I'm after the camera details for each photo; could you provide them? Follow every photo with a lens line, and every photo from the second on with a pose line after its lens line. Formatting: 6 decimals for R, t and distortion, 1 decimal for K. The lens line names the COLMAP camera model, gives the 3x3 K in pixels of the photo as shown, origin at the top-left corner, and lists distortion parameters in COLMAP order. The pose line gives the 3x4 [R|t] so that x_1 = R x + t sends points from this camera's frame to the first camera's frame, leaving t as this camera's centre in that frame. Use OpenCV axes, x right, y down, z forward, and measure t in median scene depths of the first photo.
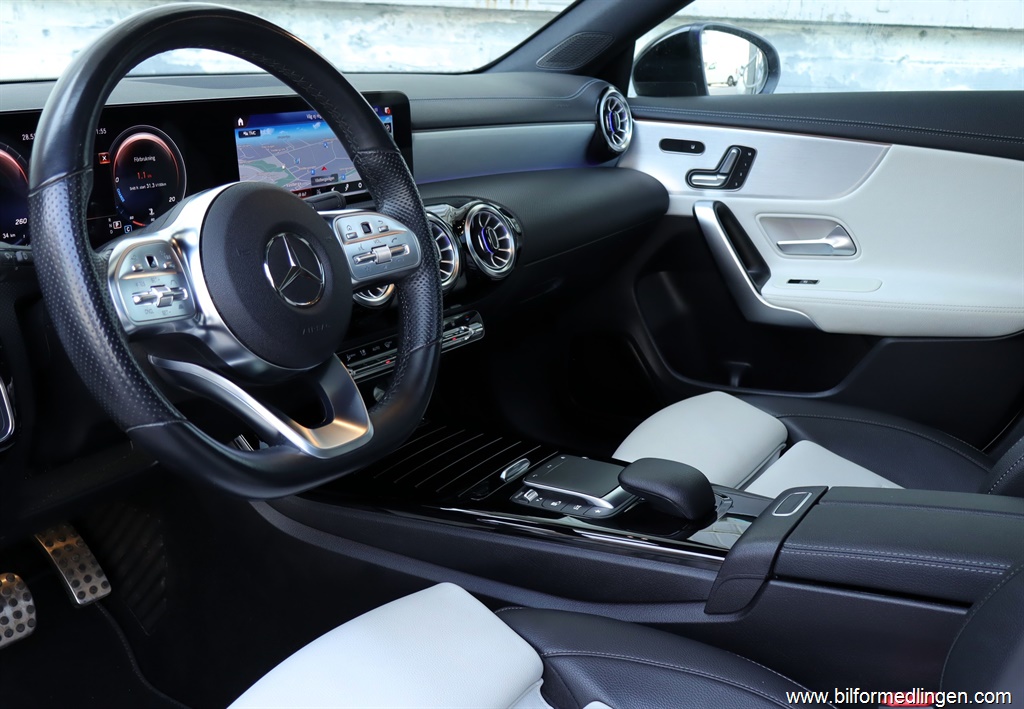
lens RADIAL K [[1134.1, 0, 510.5], [0, 1134.1, 353.5], [0, 0, 1]] dist [0.000416, 0.000000]
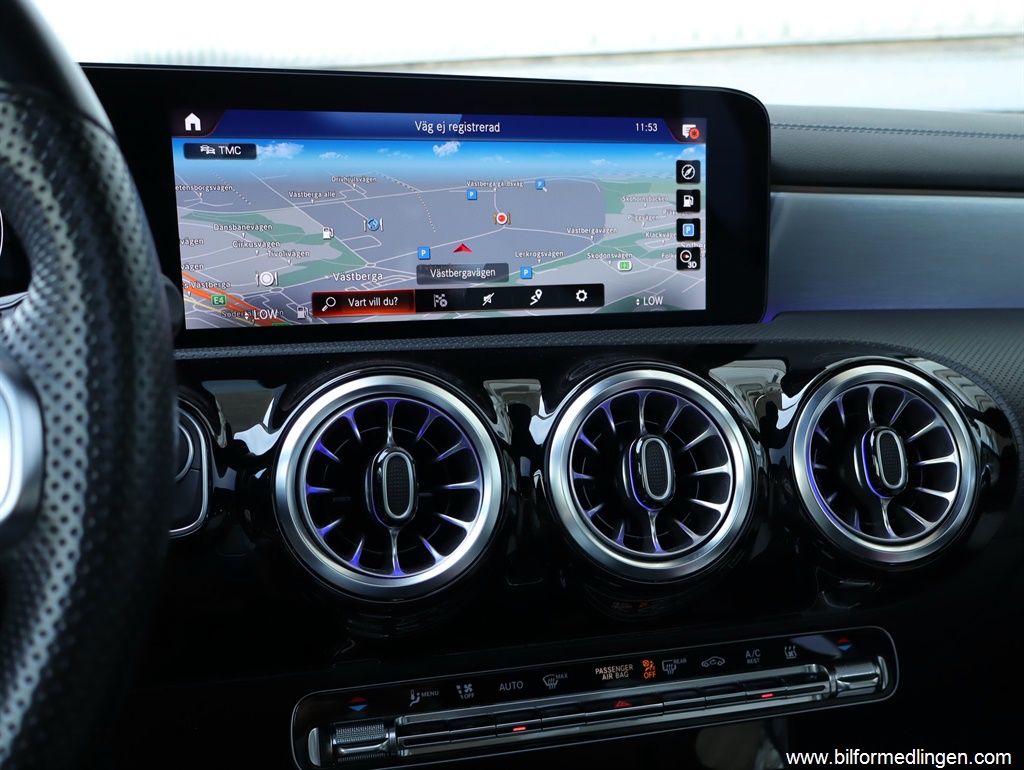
lens RADIAL K [[1047.2, 0, 513.6], [0, 1047.2, 403.1], [0, 0, 1]] dist [-0.011869, 0.000000]
pose [[0.750835, 0.109315, -0.651381, 0.121139], [-0.165172, 0.985950, -0.024927, -0.099159], [0.639504, 0.126306, 0.758342, 0.726239]]
